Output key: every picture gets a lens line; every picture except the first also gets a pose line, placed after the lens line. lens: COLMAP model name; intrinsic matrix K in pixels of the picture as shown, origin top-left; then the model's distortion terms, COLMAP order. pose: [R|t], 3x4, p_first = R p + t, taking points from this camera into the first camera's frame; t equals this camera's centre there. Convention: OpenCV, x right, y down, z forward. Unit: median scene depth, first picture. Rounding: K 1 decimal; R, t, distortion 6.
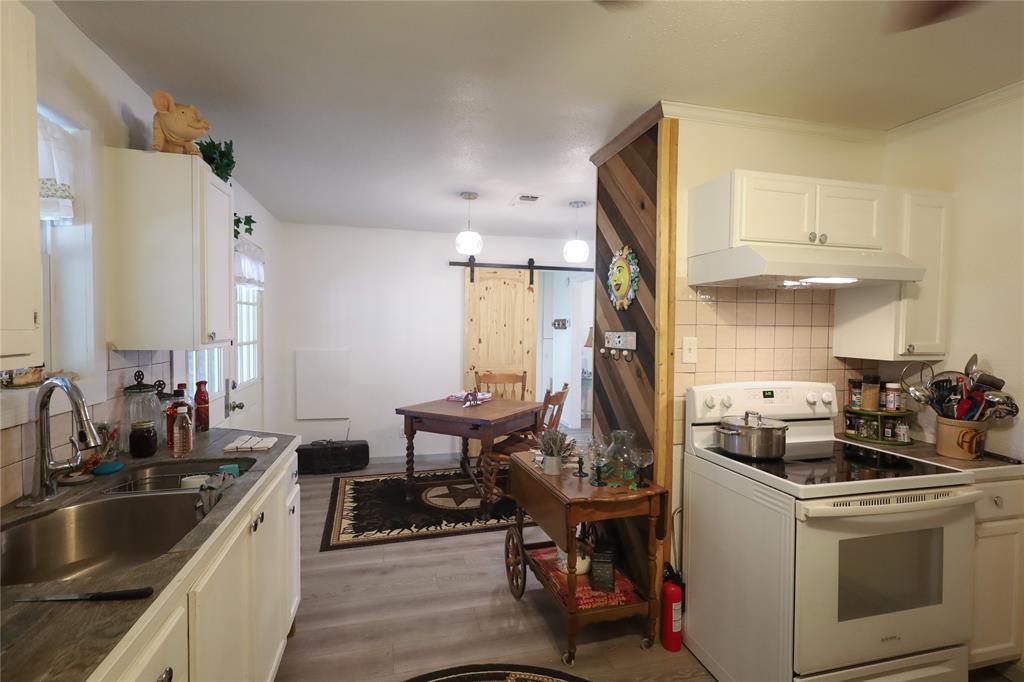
lens RADIAL K [[478.2, 0, 511.1], [0, 478.2, 339.9], [0, 0, 1]] dist [-0.001339, -0.000200]
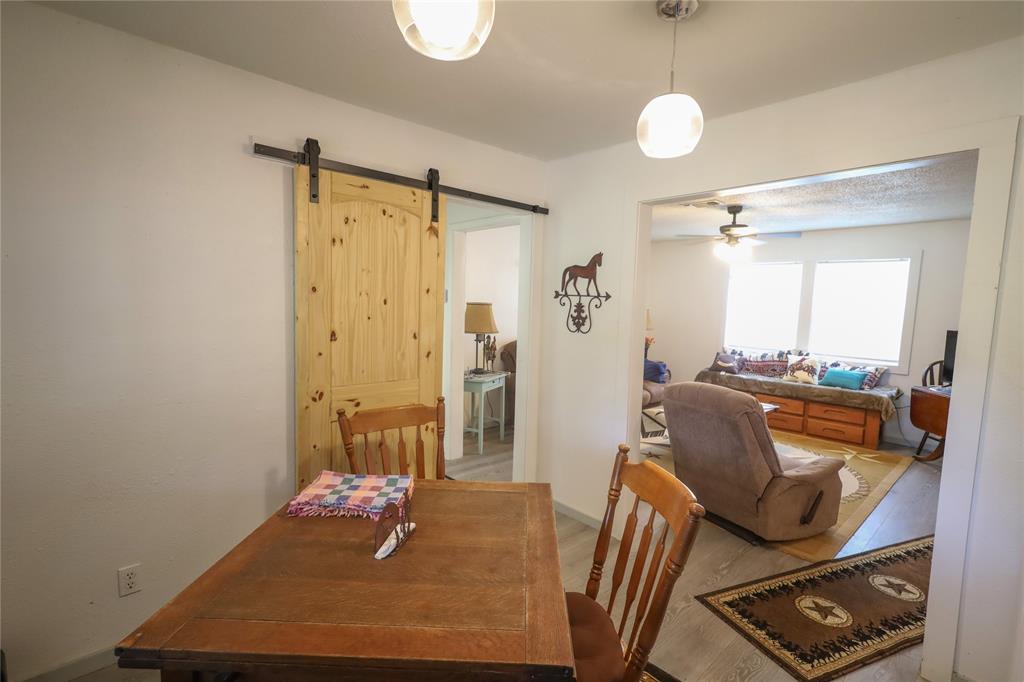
lens RADIAL K [[478.2, 0, 512.6], [0, 478.2, 342.2], [0, 0, 1]] dist [-0.001339, -0.000200]
pose [[0.881576, -0.025600, 0.471348, -0.127799], [-0.007339, 0.997664, 0.067912, -0.023454], [-0.471986, -0.063329, 0.879329, 0.512591]]
